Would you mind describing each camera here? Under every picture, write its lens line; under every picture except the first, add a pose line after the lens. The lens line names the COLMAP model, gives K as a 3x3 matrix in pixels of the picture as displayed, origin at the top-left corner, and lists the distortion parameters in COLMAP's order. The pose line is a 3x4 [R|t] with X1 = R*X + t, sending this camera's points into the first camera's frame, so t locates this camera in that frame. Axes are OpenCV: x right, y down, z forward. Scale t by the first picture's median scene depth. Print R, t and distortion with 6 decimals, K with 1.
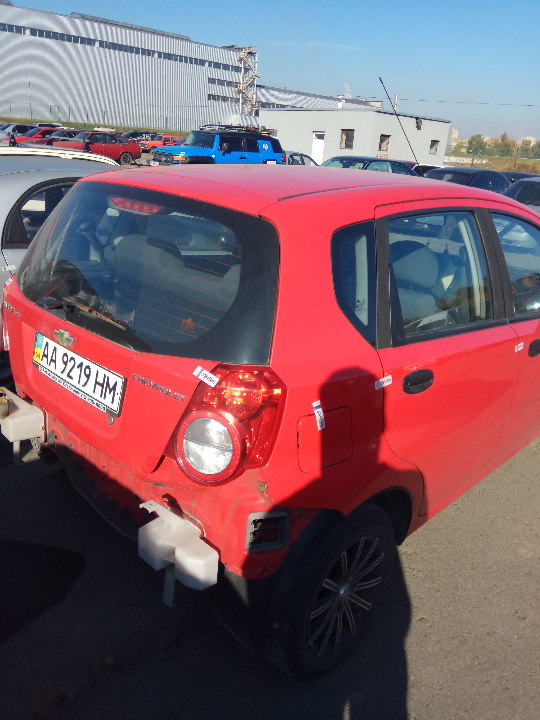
lens RADIAL K [[513.6, 0, 270.0], [0, 513.6, 360.0], [0, 0, 1]] dist [0.088360, -0.124672]
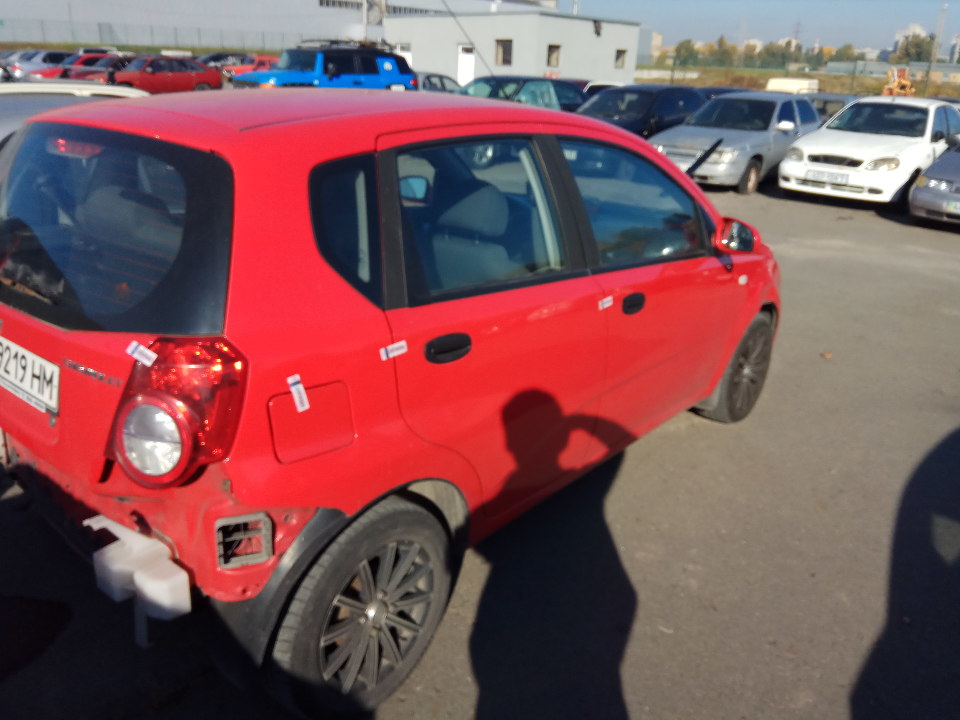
lens RADIAL K [[700.0, 0, 480.0], [0, 700.0, 360.0], [0, 0, 1]] dist [0.066020, -0.100922]
pose [[0.996088, -0.065665, 0.059126, 0.246948], [0.065328, 0.997835, 0.007621, 0.050266], [-0.059498, -0.003729, 0.998221, -0.096048]]
